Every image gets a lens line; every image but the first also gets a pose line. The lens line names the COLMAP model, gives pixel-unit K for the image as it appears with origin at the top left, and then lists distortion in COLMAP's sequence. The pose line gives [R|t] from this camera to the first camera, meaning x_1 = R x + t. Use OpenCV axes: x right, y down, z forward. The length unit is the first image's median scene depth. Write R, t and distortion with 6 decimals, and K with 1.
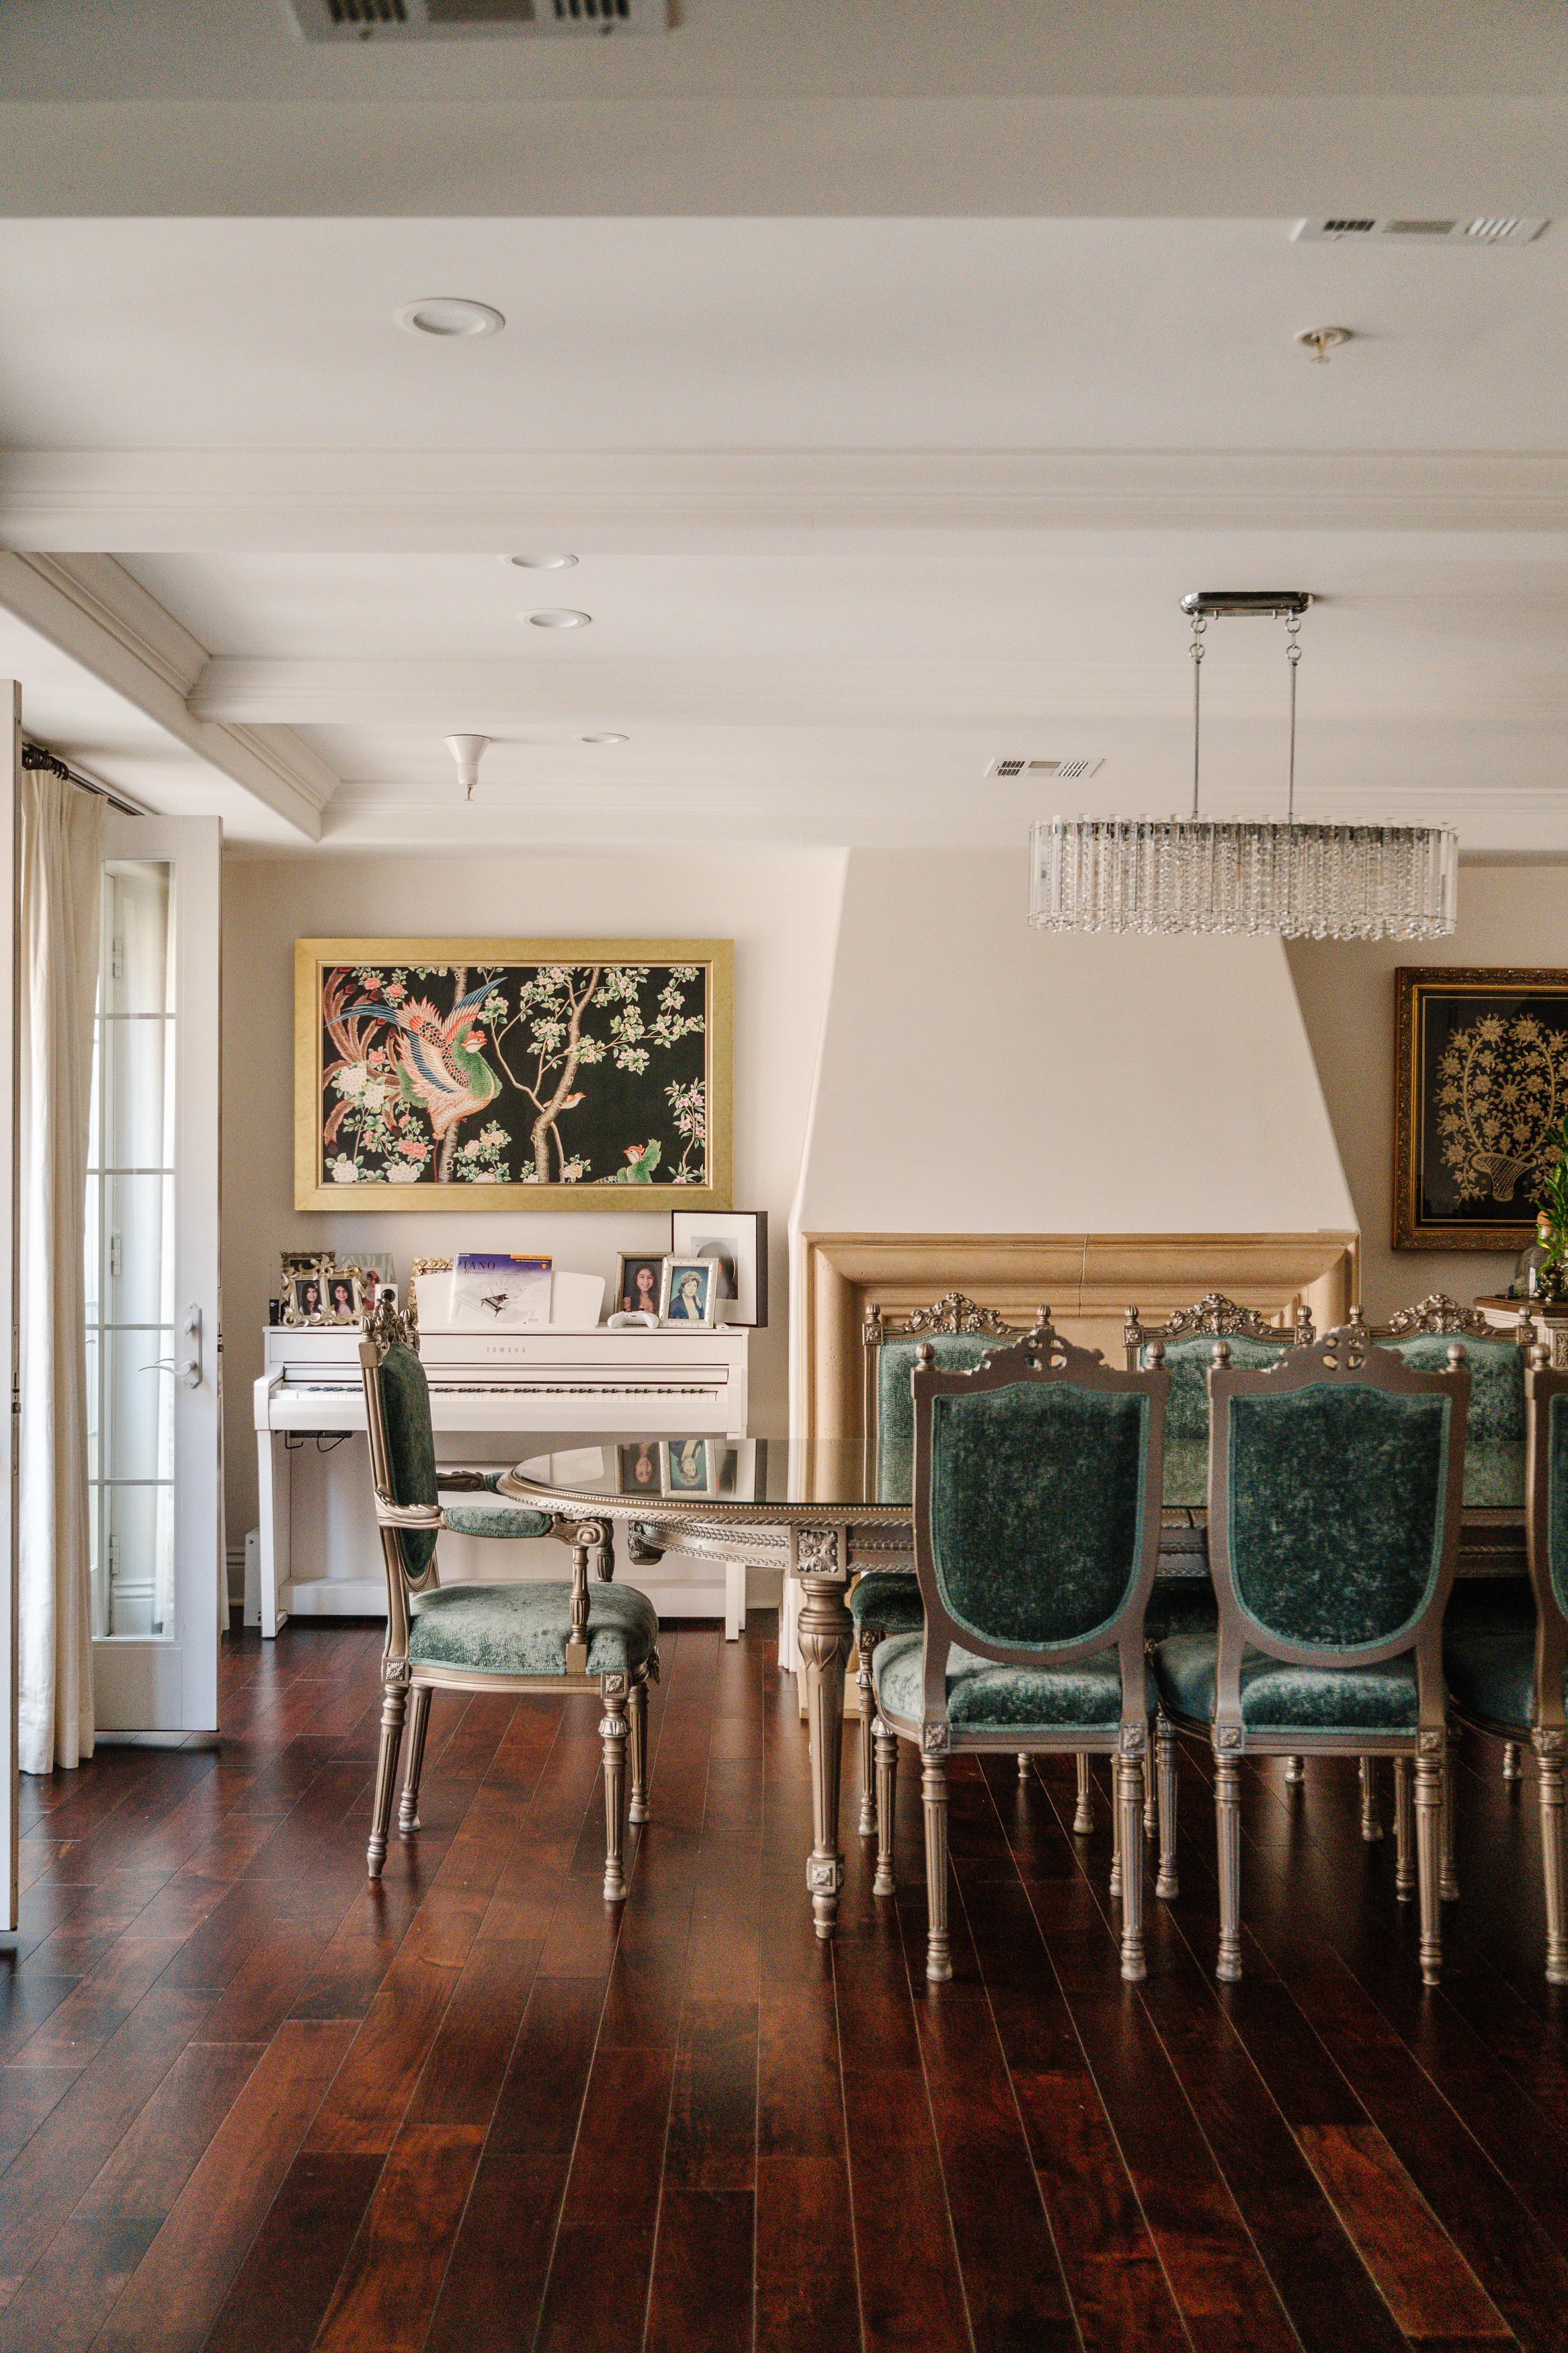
lens RADIAL K [[2289.9, 0, 781.9], [0, 2289.9, 1178.8], [0, 0, 1]] dist [0.004918, 0.000000]
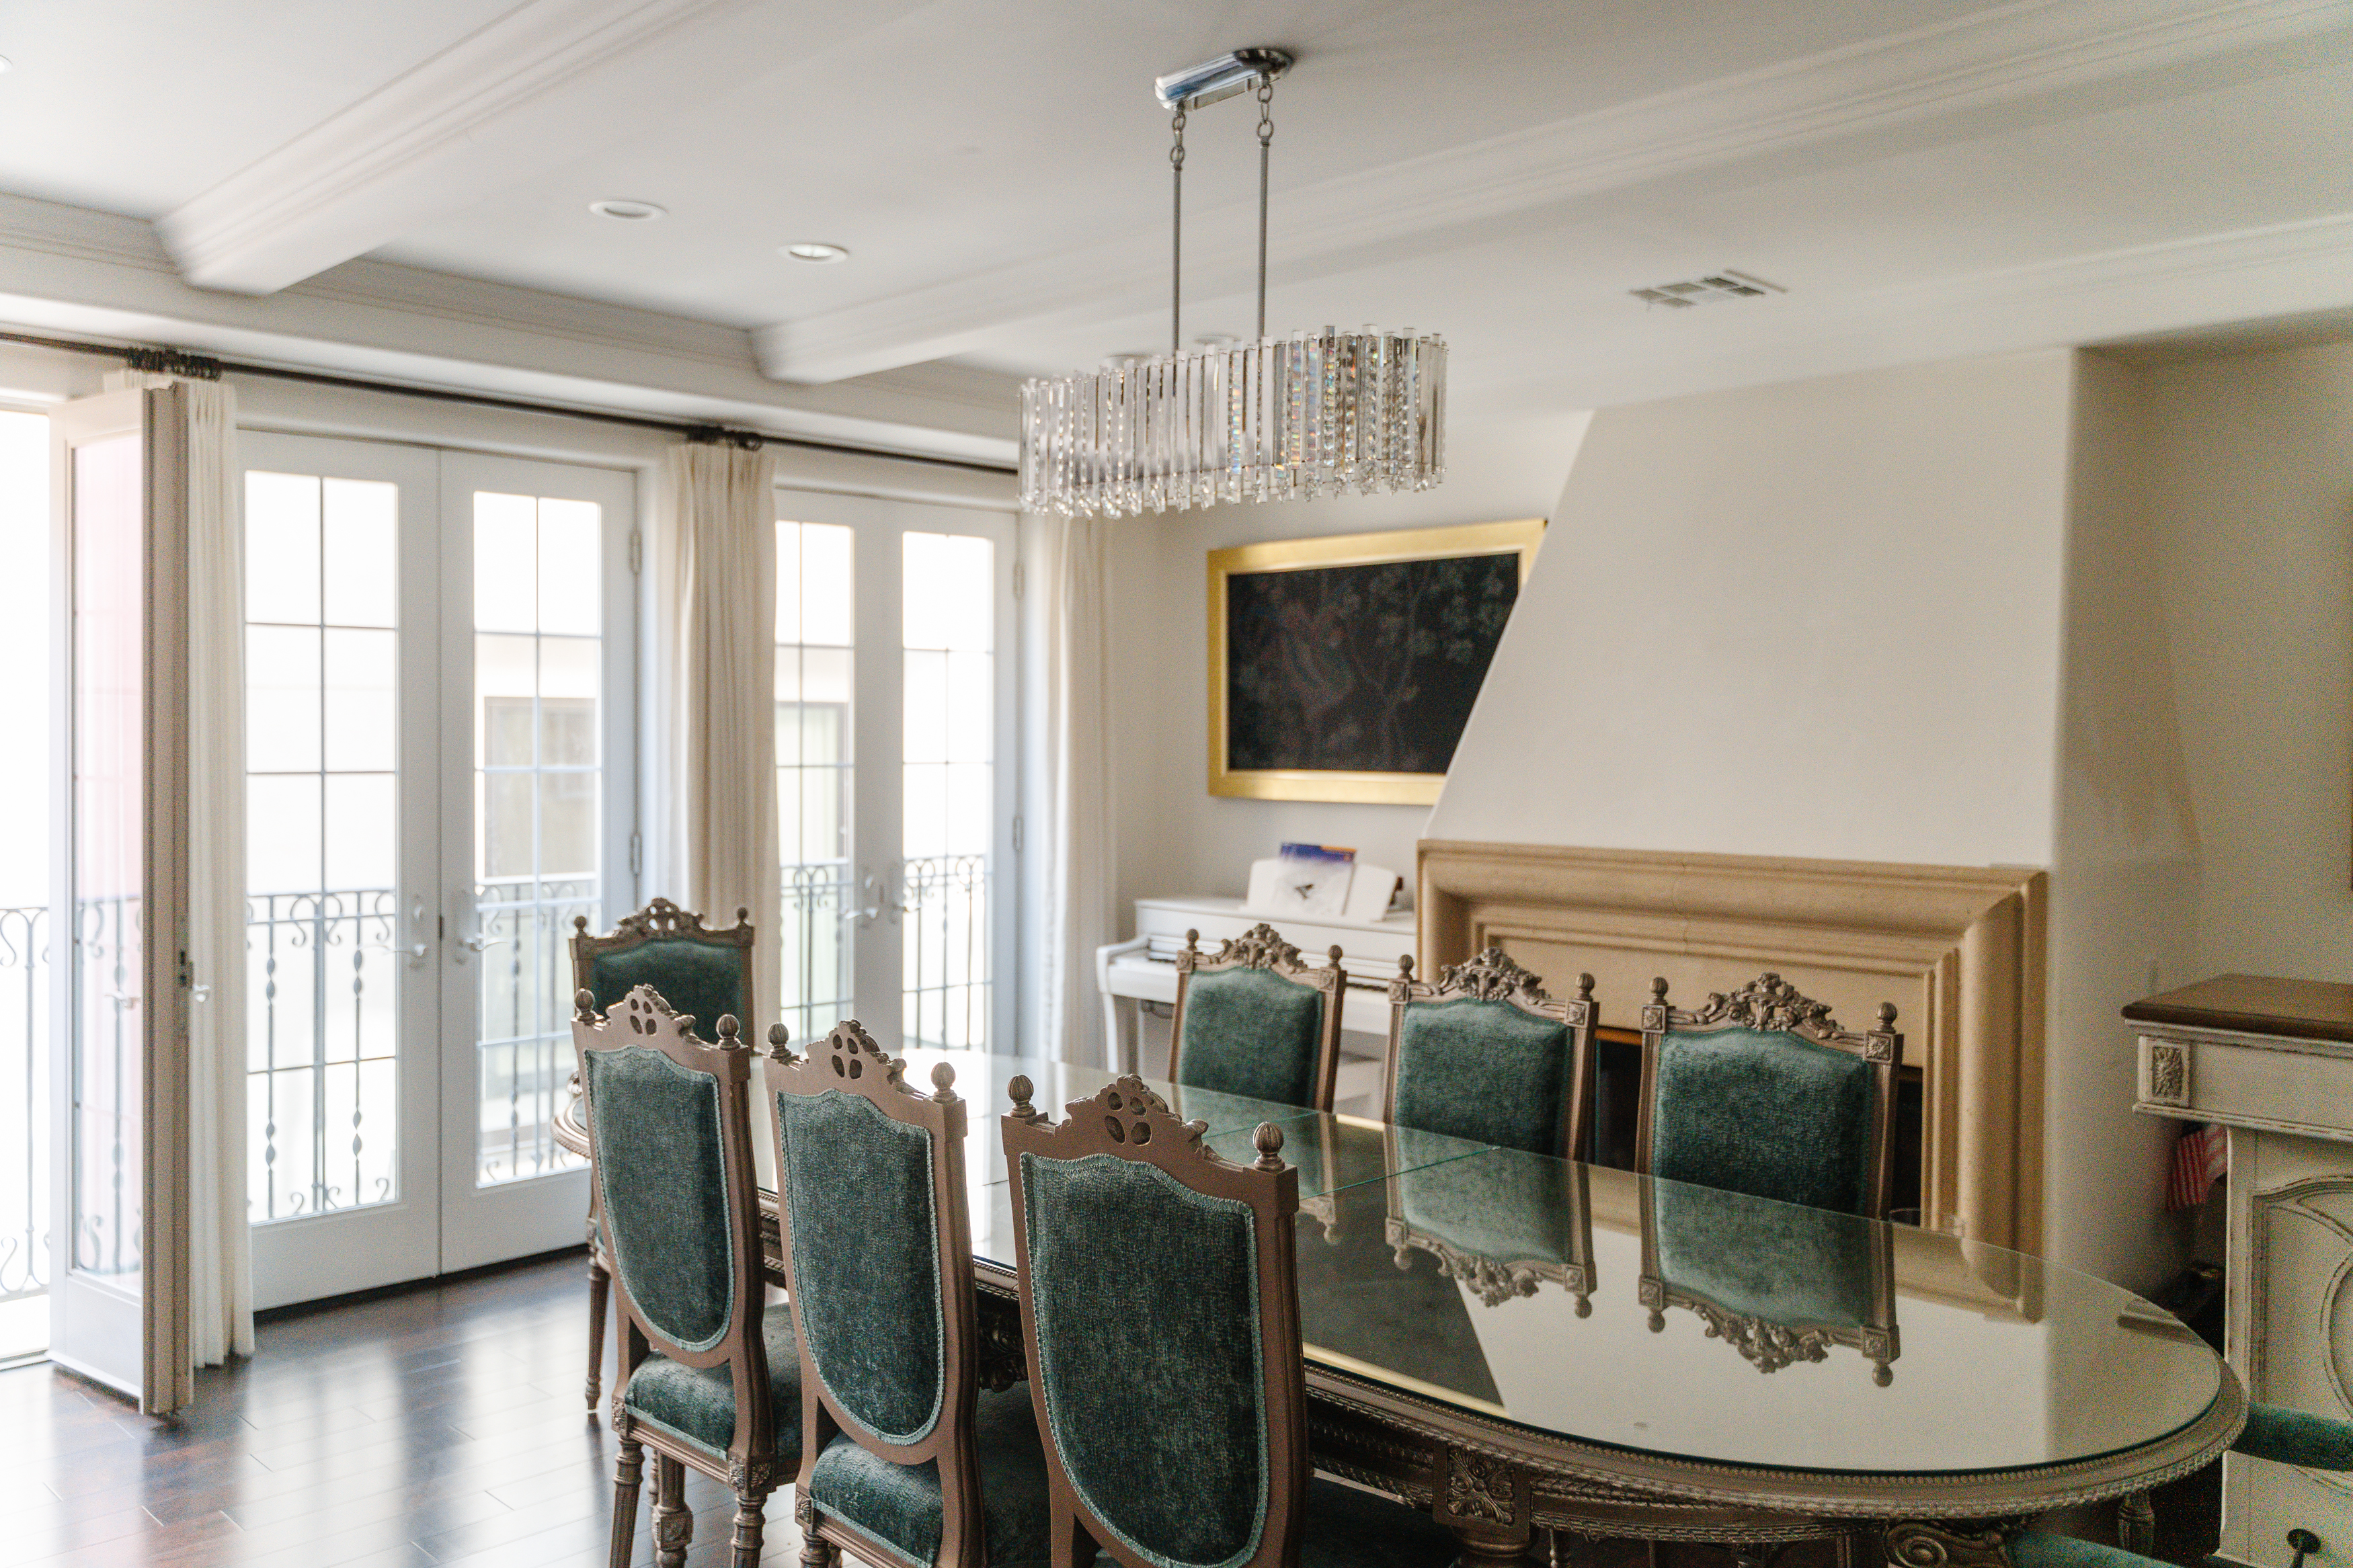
lens RADIAL K [[1889.9, 0, 1176.8], [0, 1889.9, 777.8], [0, 0, 1]] dist [0.001078, -0.000988]
pose [[0.711401, 0.017713, -0.702563, 0.417015], [-0.000182, 0.999687, 0.025021, -0.017819], [0.702787, -0.017672, 0.711181, 0.340323]]
